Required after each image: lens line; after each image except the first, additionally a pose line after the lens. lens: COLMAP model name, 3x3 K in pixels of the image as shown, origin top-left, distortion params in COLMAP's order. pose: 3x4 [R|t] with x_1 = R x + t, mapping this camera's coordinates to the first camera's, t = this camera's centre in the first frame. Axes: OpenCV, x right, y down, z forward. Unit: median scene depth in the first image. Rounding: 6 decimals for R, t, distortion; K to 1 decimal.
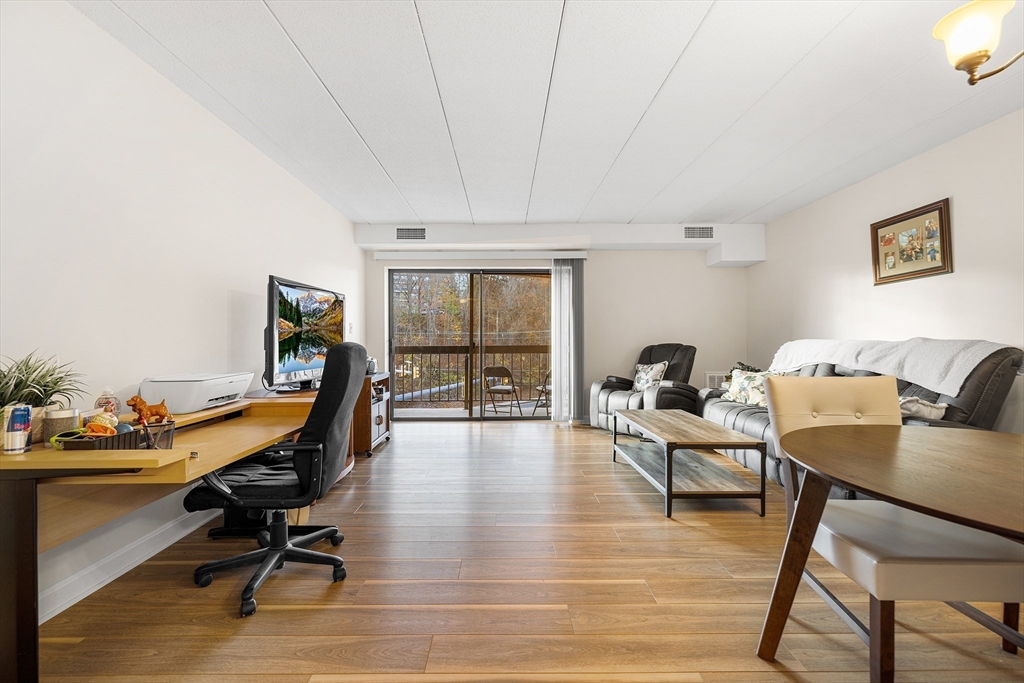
lens RADIAL K [[428.4, 0, 510.3], [0, 428.4, 335.9], [0, 0, 1]] dist [0.001603, 0.000254]
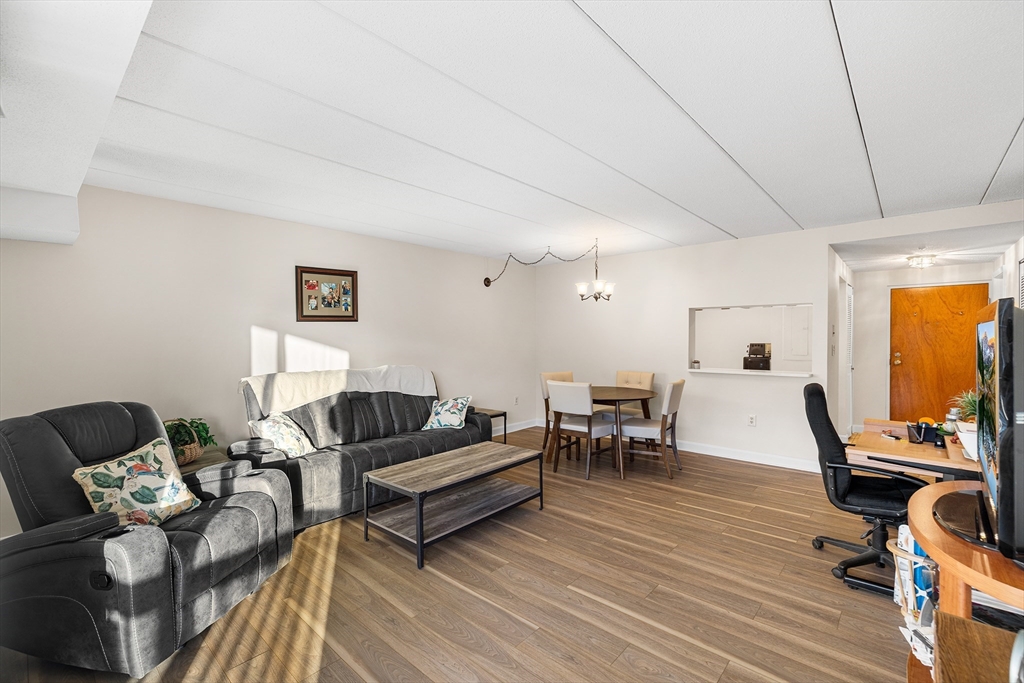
lens RADIAL K [[428.4, 0, 511.0], [0, 428.4, 345.5], [0, 0, 1]] dist [0.001603, 0.000254]
pose [[-0.747380, -0.003295, 0.664389, -0.342089], [0.005238, 0.999927, 0.010851, -0.070906], [-0.664376, 0.011590, -0.747308, 1.628227]]
